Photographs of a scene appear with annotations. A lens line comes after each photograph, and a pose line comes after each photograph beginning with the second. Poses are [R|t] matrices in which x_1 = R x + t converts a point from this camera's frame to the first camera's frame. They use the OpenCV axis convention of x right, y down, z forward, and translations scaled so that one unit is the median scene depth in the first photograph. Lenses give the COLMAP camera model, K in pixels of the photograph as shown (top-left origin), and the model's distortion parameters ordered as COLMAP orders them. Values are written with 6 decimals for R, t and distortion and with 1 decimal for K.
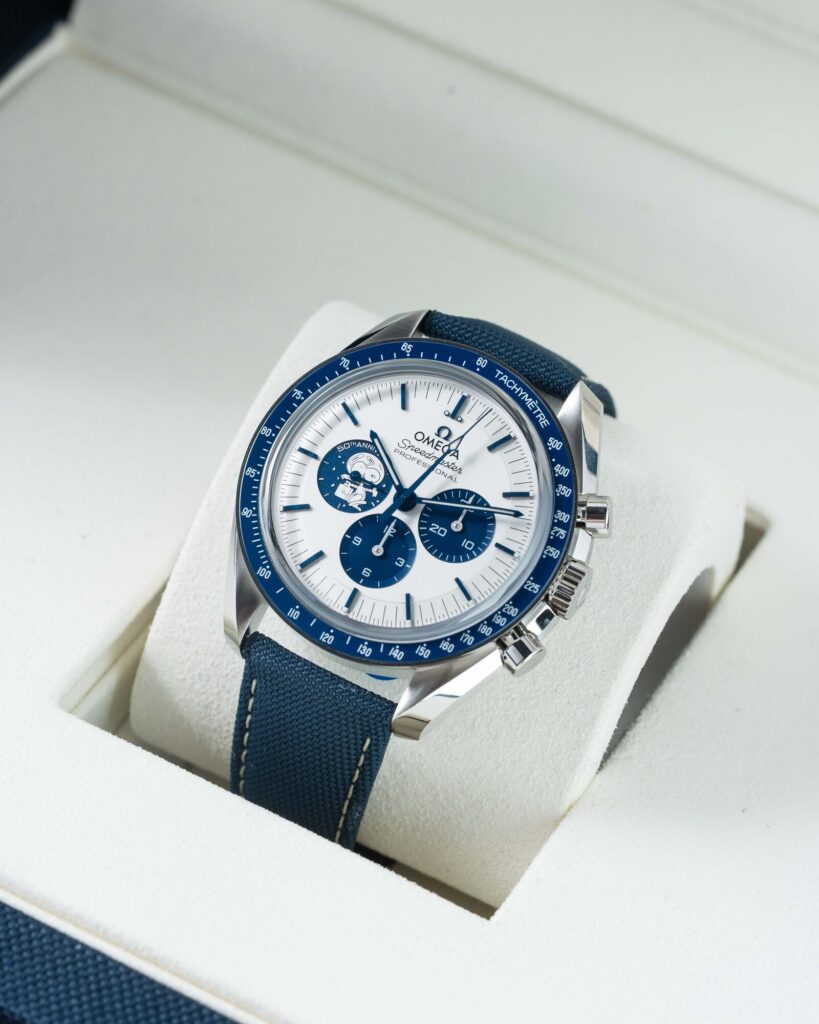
lens RADIAL K [[4736.2, 0, 409.5], [0, 4736.2, 512.0], [0, 0, 1]] dist [-0.034674, -1.770640]
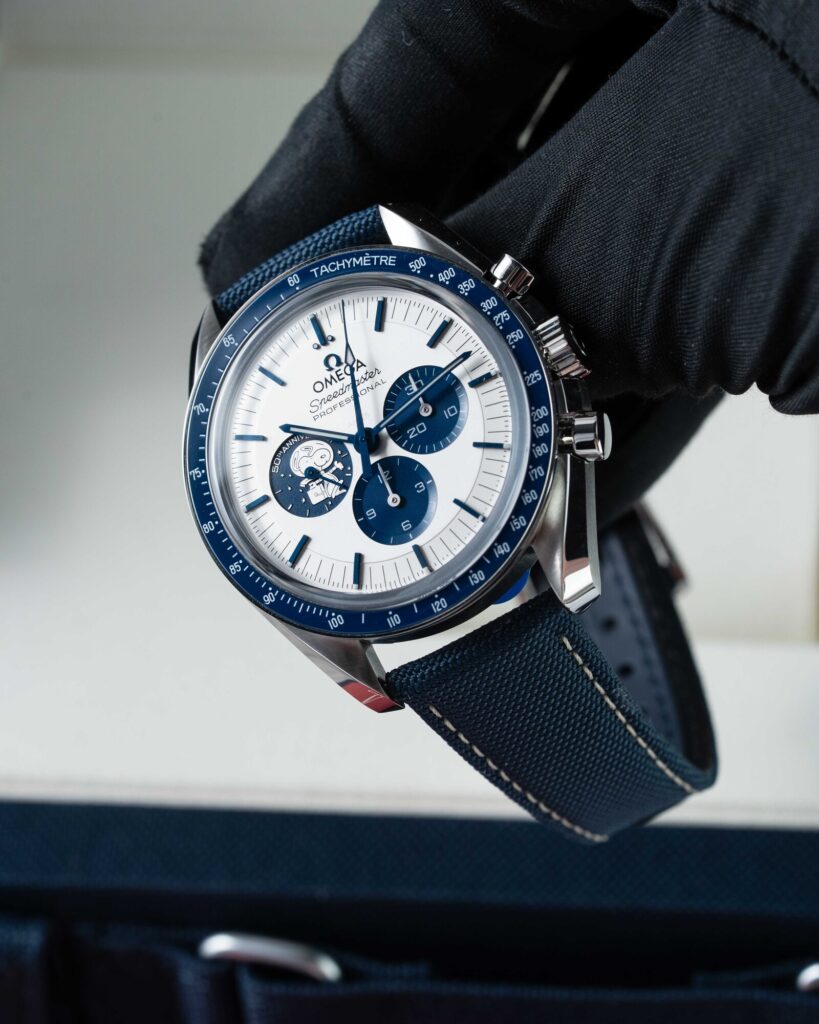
lens RADIAL K [[4736.2, 0, 409.5], [0, 4736.2, 512.0], [0, 0, 1]] dist [-0.034674, -1.770640]
pose [[0.596764, -0.800949, 0.048505, -0.048416], [0.801912, 0.593155, -0.071437, 0.073043], [0.028447, 0.081527, 0.996265, 0.140386]]
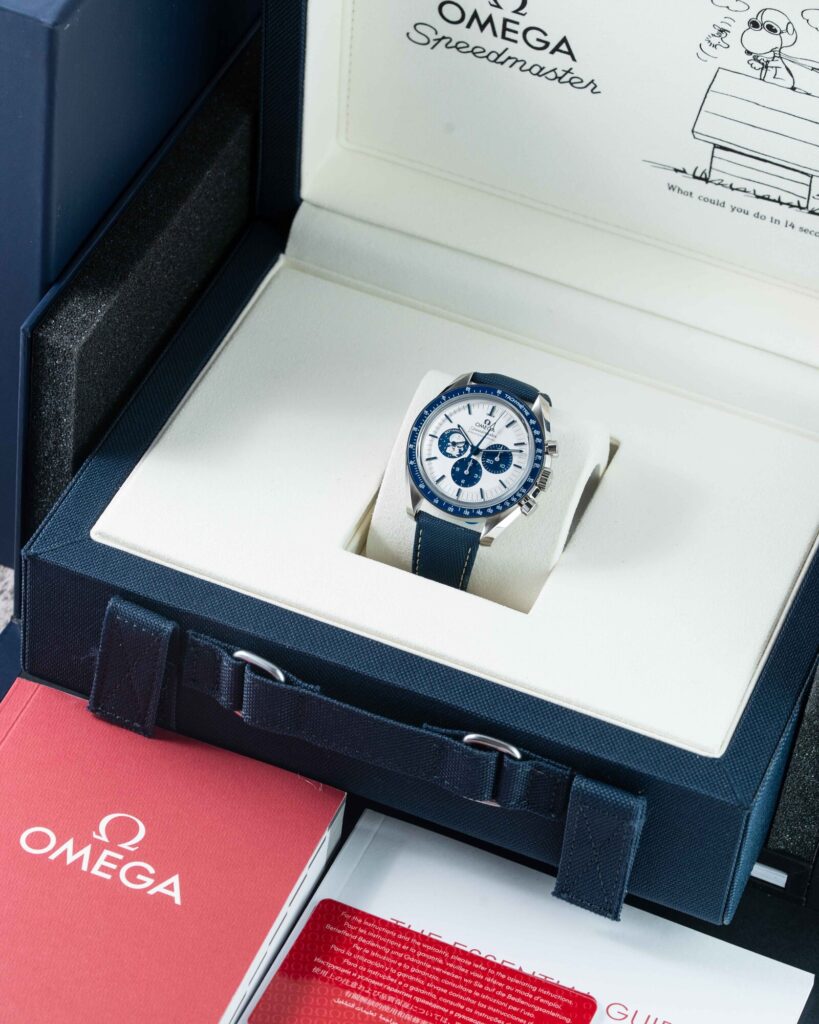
lens RADIAL K [[4736.2, 0, 409.5], [0, 4736.2, 512.0], [0, 0, 1]] dist [-0.034674, -1.770640]
pose [[0.993324, -0.107840, 0.040966, -0.139838], [0.106943, 0.993987, 0.023503, -0.032587], [-0.043254, -0.018966, 0.998884, -1.473229]]
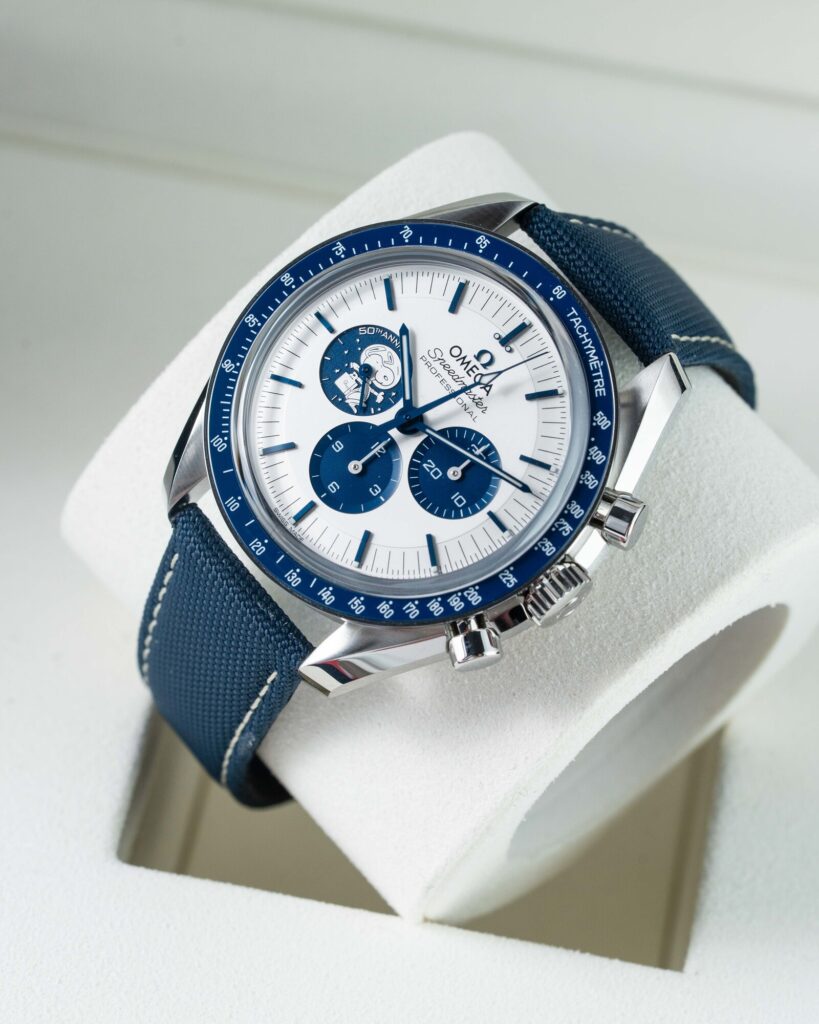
lens RADIAL K [[4736.2, 0, 409.5], [0, 4736.2, 512.0], [0, 0, 1]] dist [-0.034674, -1.770640]
pose [[0.927601, 0.352524, -0.123623, 0.105806], [-0.333893, 0.930782, 0.148866, -0.109511], [0.167545, -0.096811, 0.981100, 0.195504]]
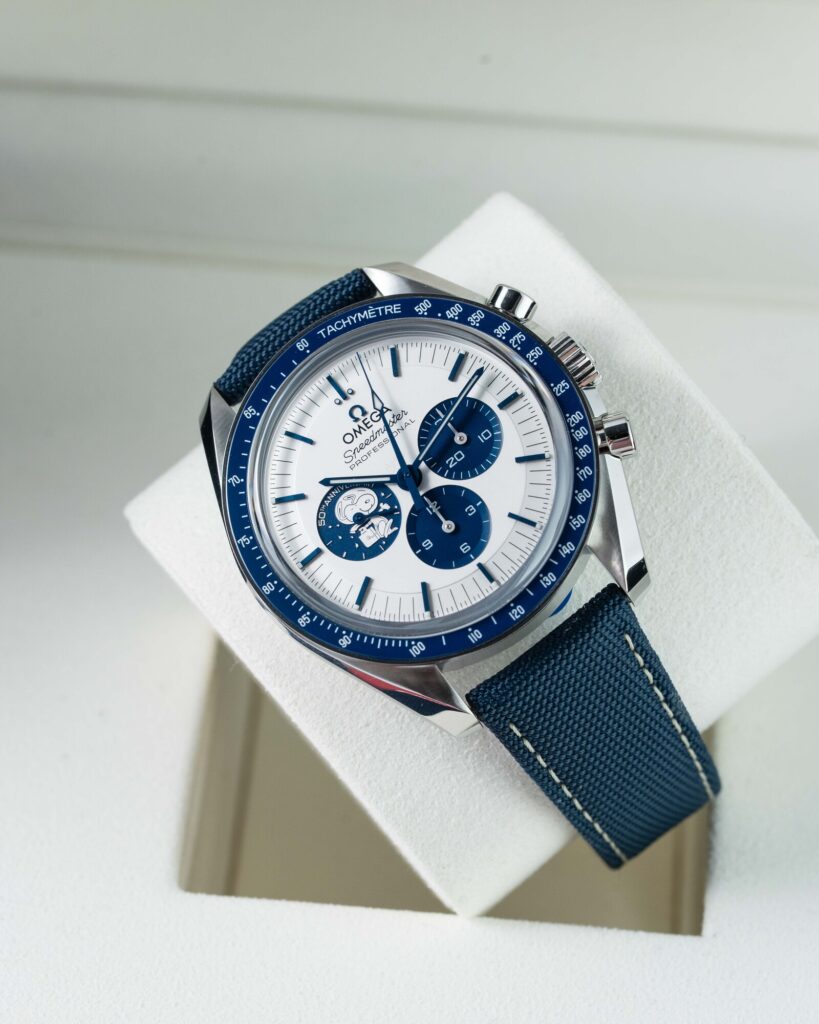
lens RADIAL K [[4736.2, 0, 409.5], [0, 4736.2, 512.0], [0, 0, 1]] dist [-0.034674, -1.770640]
pose [[0.416644, -0.866026, 0.276416, -0.254936], [0.894152, 0.445261, 0.047265, -0.042051], [-0.164010, 0.227466, 0.959875, 0.137505]]
